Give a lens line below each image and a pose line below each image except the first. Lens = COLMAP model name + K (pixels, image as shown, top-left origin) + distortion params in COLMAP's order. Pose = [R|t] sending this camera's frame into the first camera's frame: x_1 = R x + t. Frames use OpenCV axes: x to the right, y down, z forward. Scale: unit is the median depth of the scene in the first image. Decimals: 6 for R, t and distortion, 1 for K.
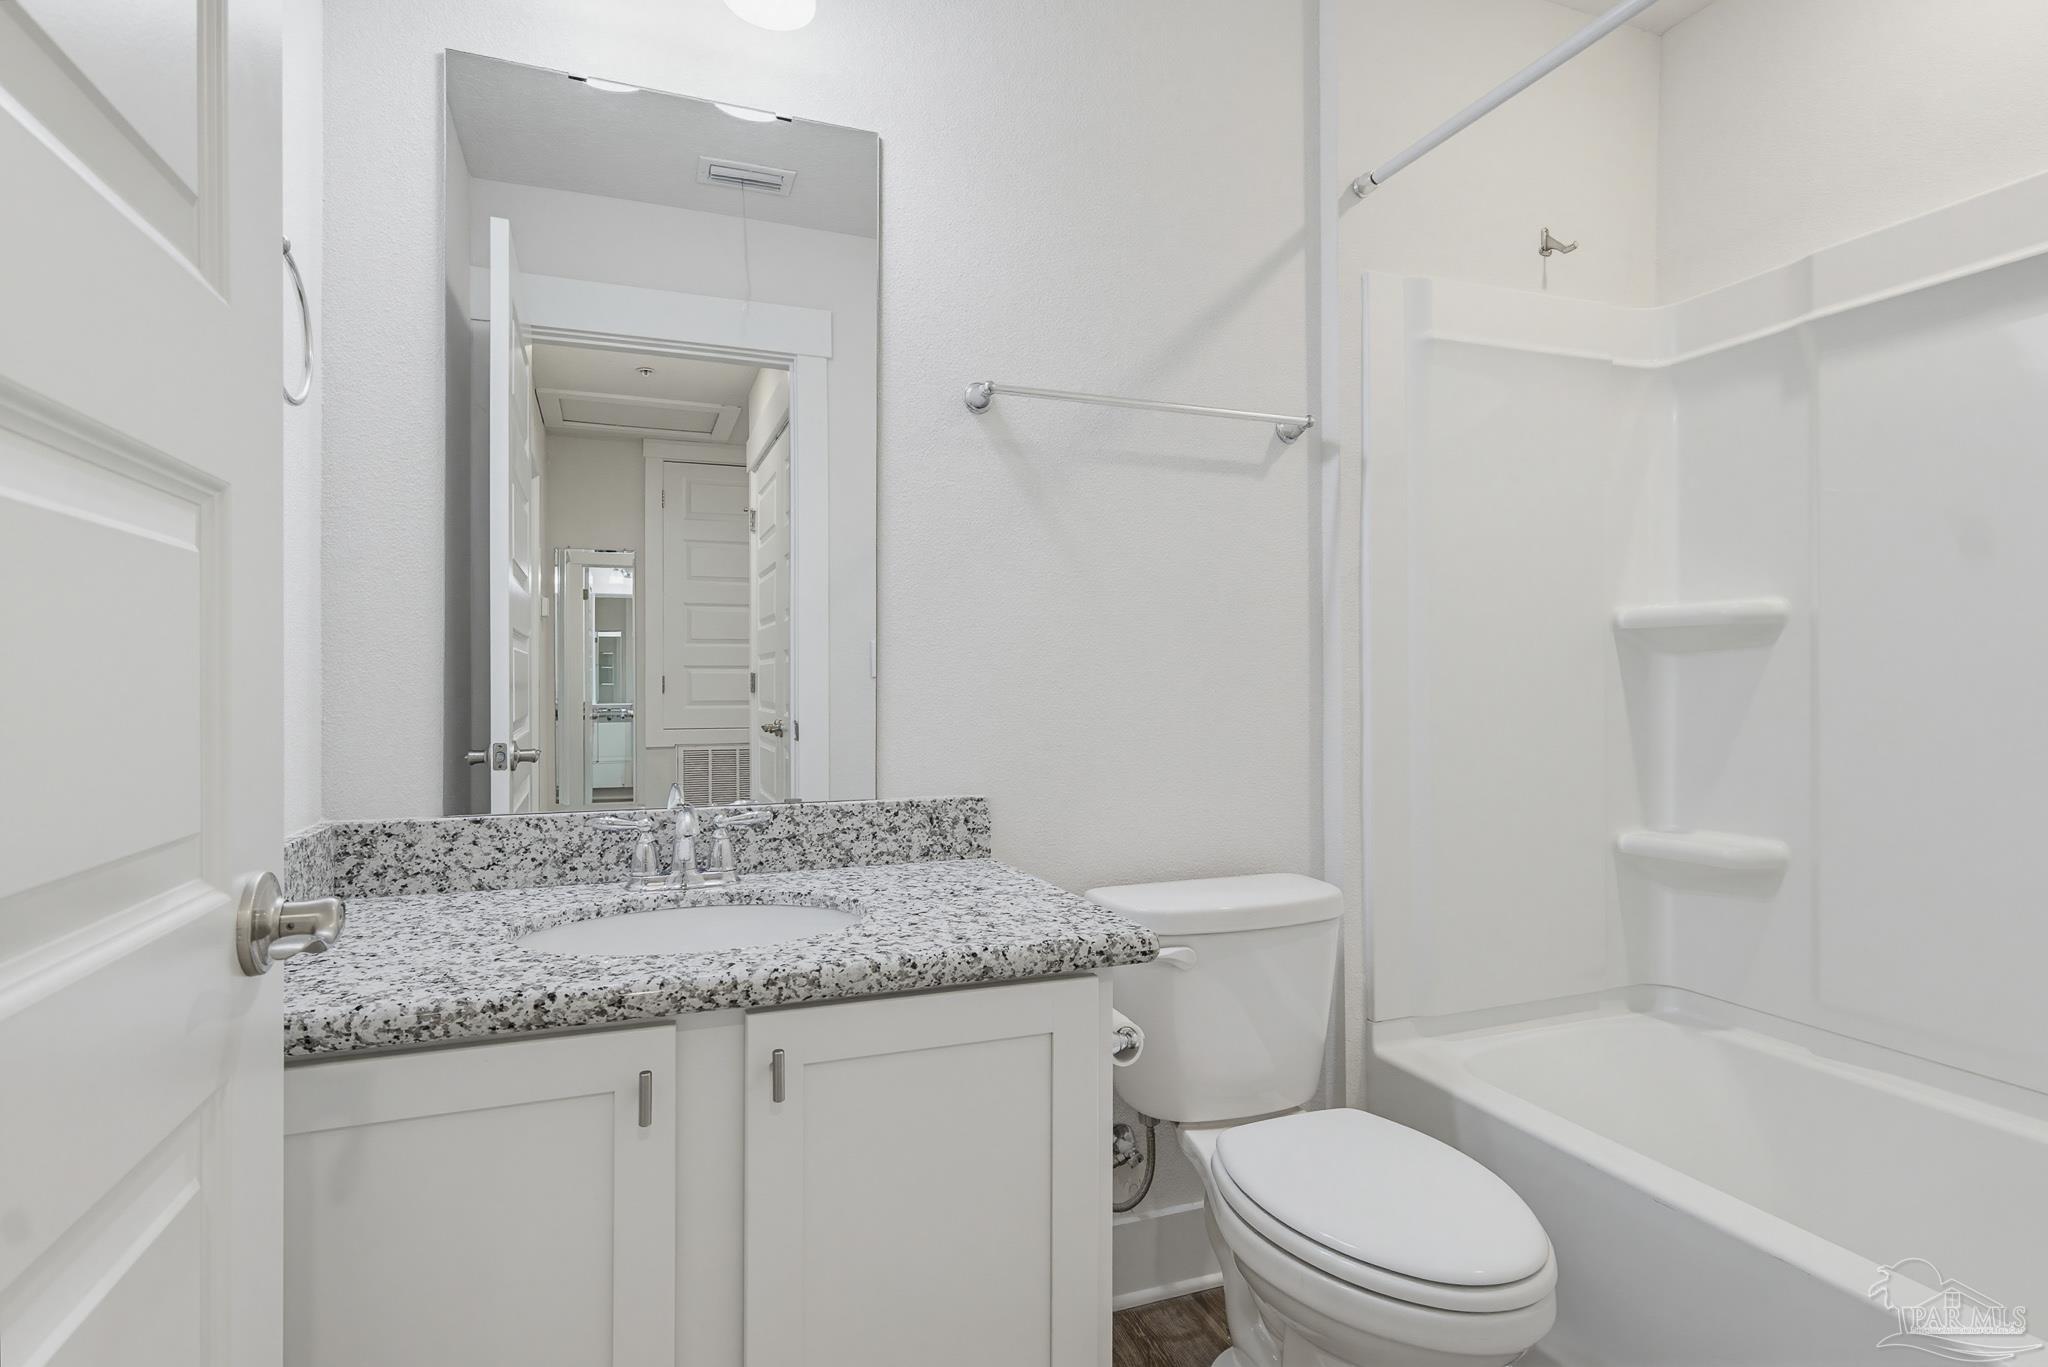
lens RADIAL K [[1041.3, 0, 1028.0], [0, 1041.3, 677.9], [0, 0, 1]] dist [0.002685, -0.000084]
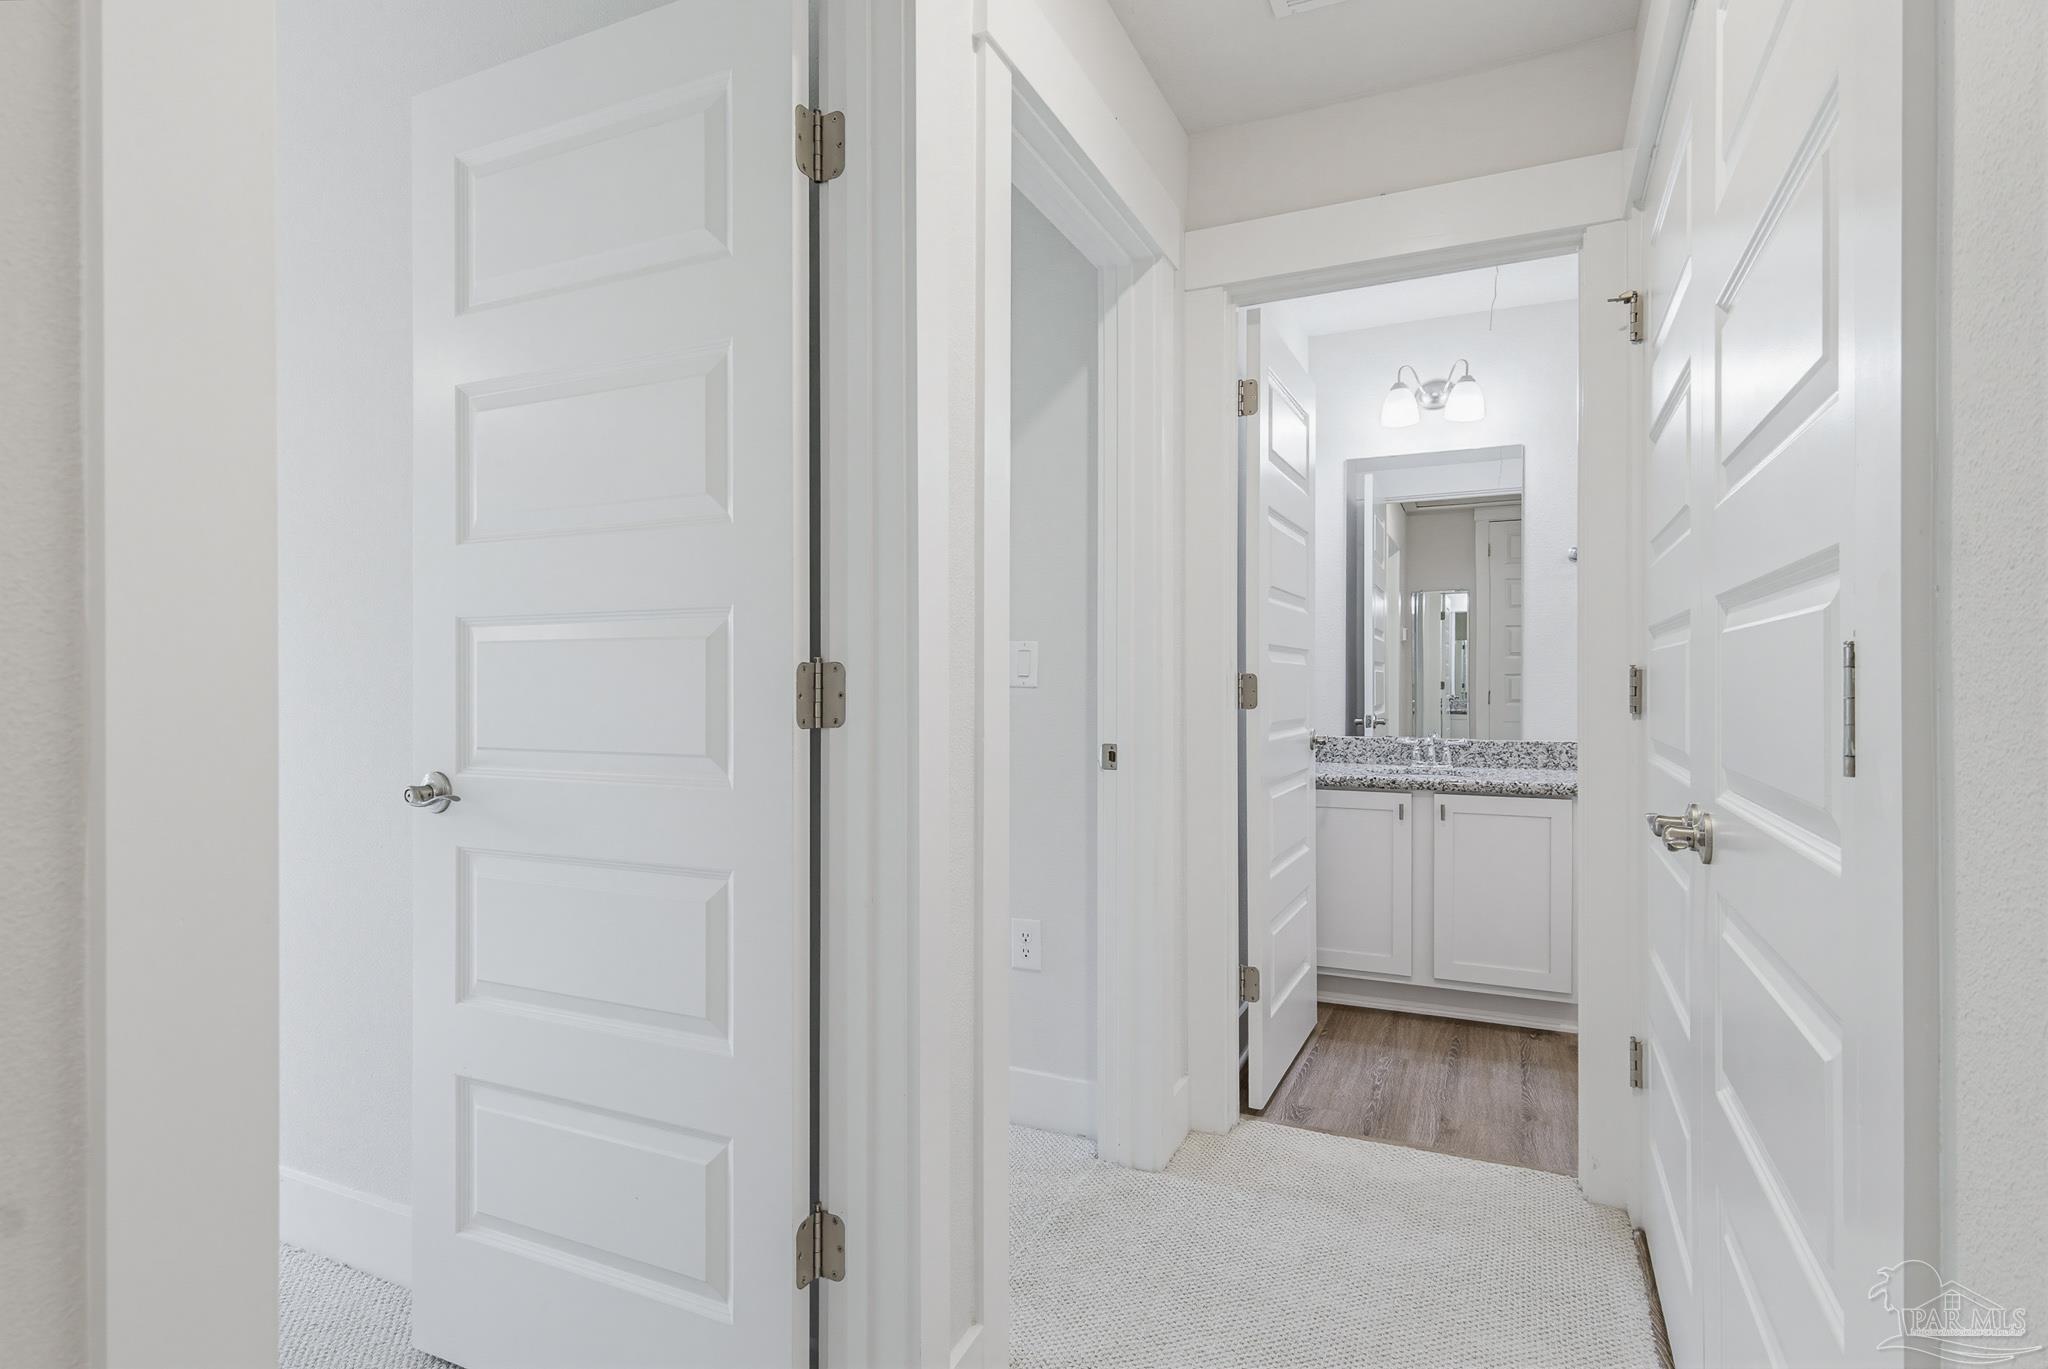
lens RADIAL K [[1041.3, 0, 1028.0], [0, 1041.3, 678.9], [0, 0, 1]] dist [0.002685, -0.000084]
pose [[0.695041, 0.000036, -0.718970, 0.786985], [0.002060, 0.999996, 0.002041, -0.024060], [0.718967, -0.002900, 0.695038, -1.428753]]
